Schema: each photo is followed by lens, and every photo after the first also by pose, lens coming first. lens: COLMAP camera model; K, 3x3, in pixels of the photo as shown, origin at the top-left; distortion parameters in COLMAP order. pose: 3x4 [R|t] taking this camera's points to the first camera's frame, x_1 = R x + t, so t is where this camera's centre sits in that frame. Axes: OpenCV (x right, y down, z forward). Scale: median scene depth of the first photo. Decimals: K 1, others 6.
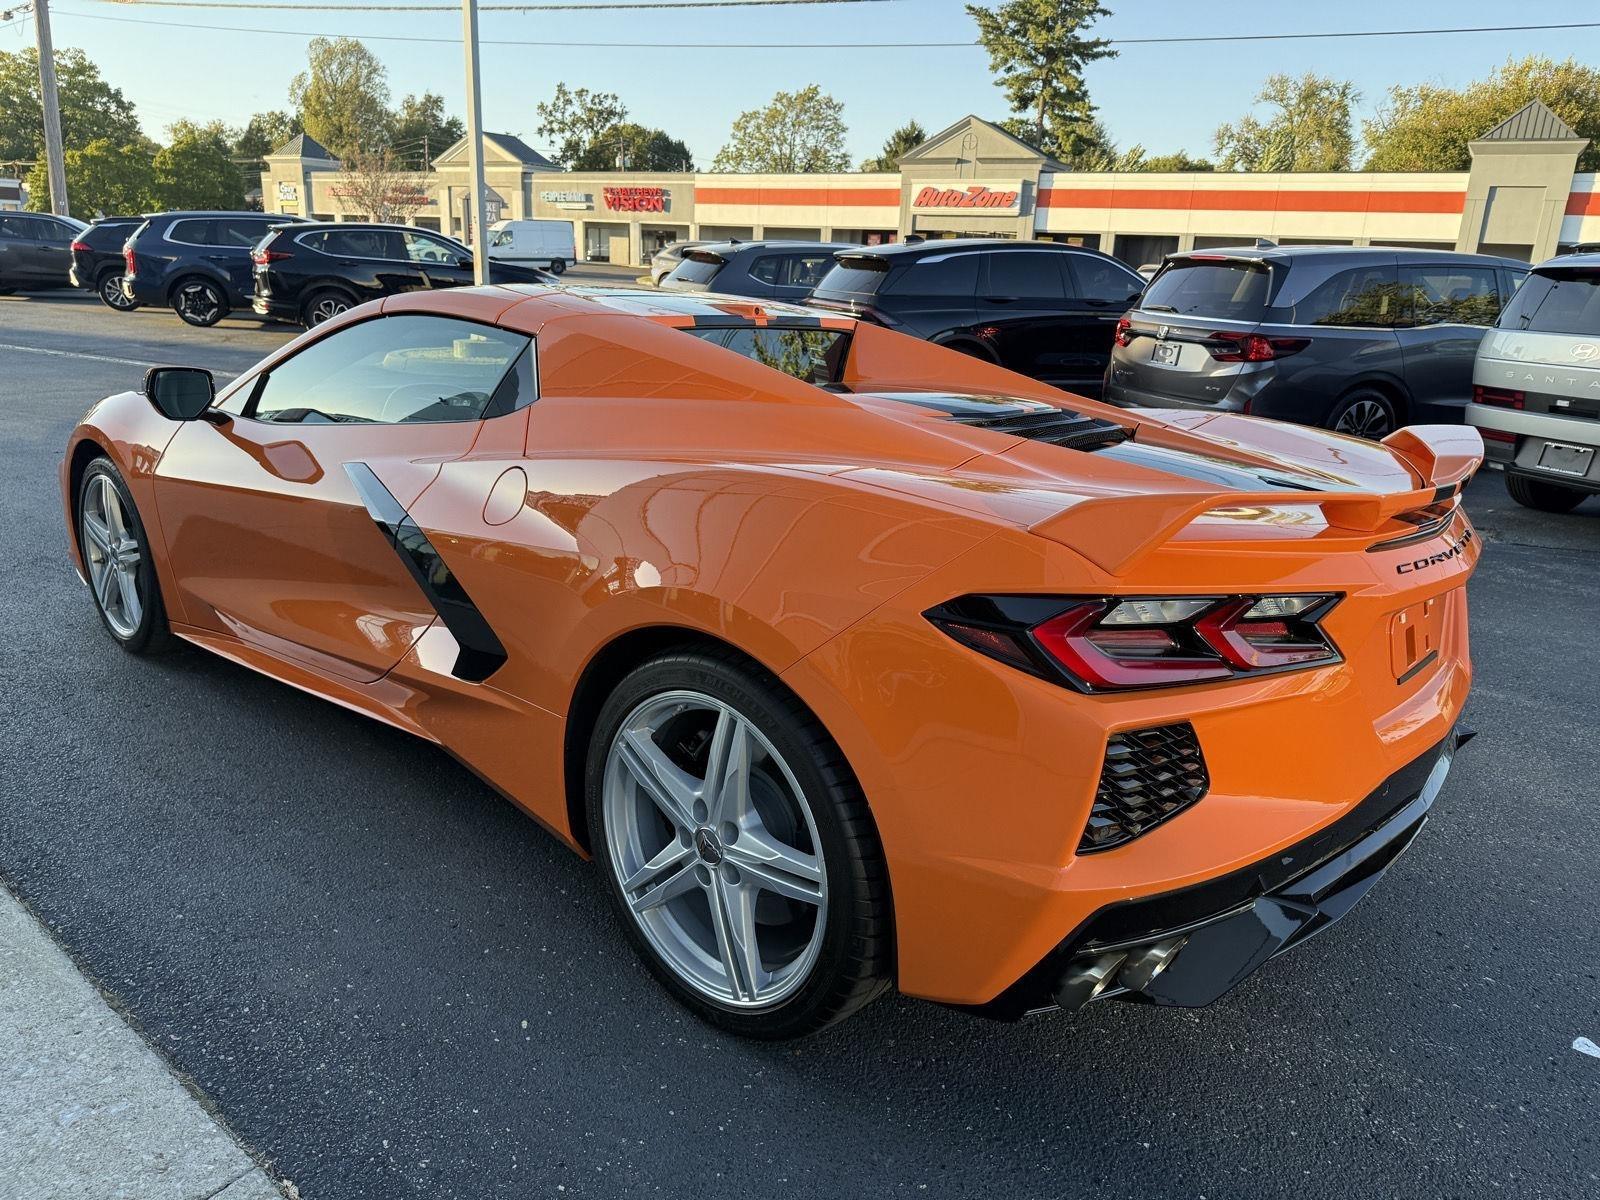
lens RADIAL K [[1164.4, 0, 791.7], [0, 1164.4, 595.9], [0, 0, 1]] dist [0.005734, -0.014065]
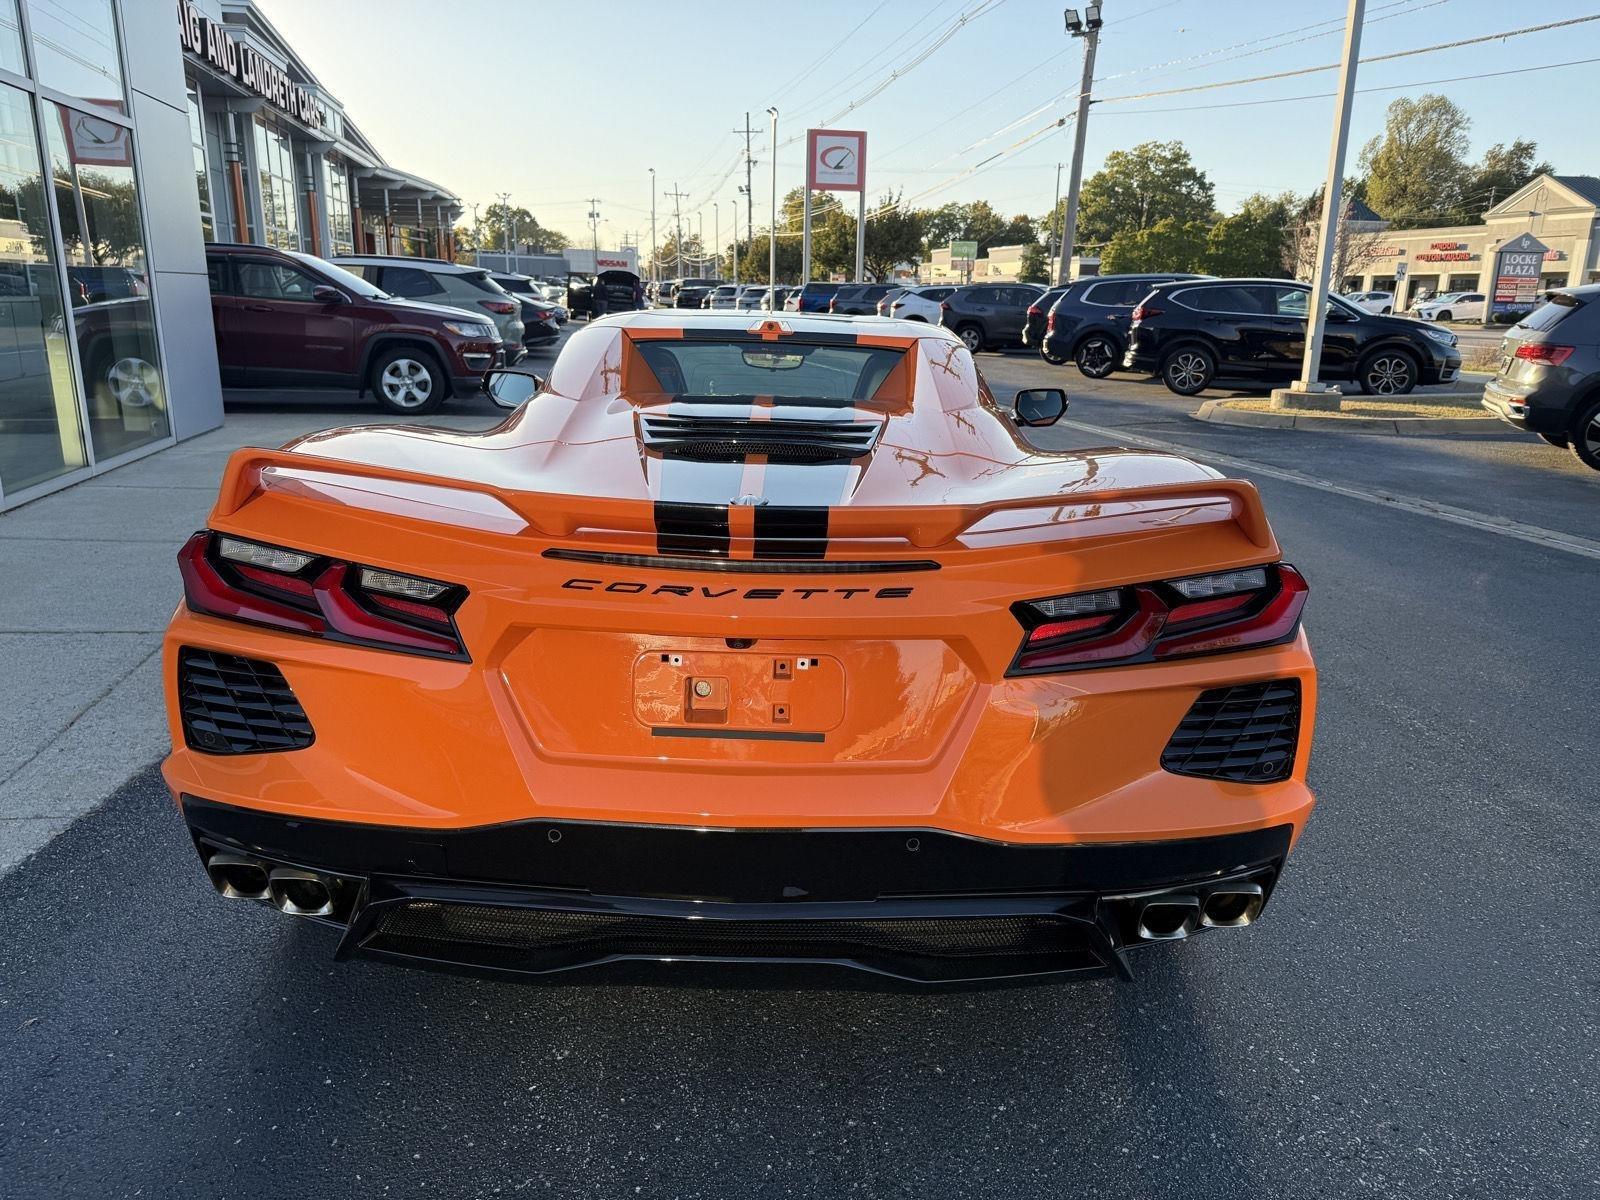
lens RADIAL K [[1164.4, 0, 791.7], [0, 1164.4, 595.9], [0, 0, 1]] dist [0.005734, -0.014065]
pose [[0.686071, 0.151513, -0.711583, 0.366976], [-0.187544, 0.981850, 0.028239, -0.019329], [0.702947, 0.114079, 0.702034, 0.151544]]
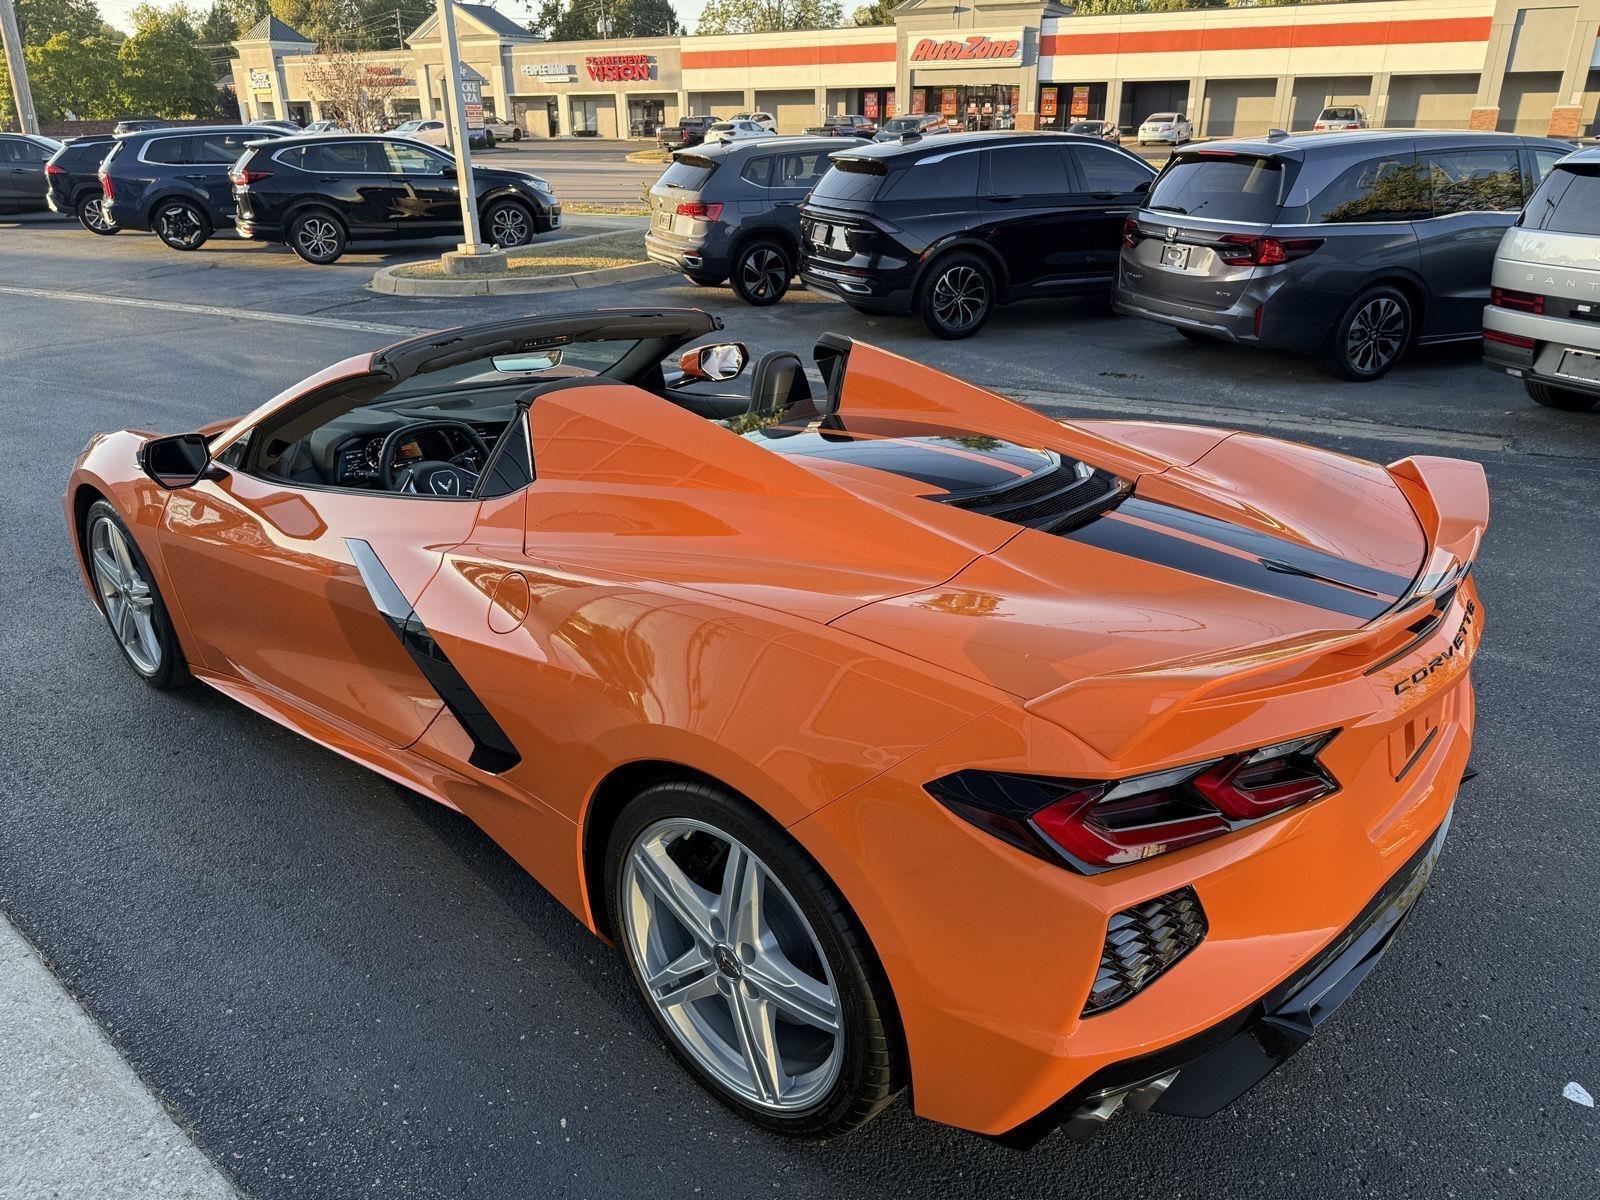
lens RADIAL K [[1165.7, 0, 790.2], [0, 1165.7, 601.9], [0, 0, 1]] dist [-0.000223, -0.006129]
pose [[0.998731, -0.047717, -0.016091, 0.005212], [0.049204, 0.992700, 0.110121, -0.067958], [0.010719, -0.110773, 0.993788, 0.000824]]
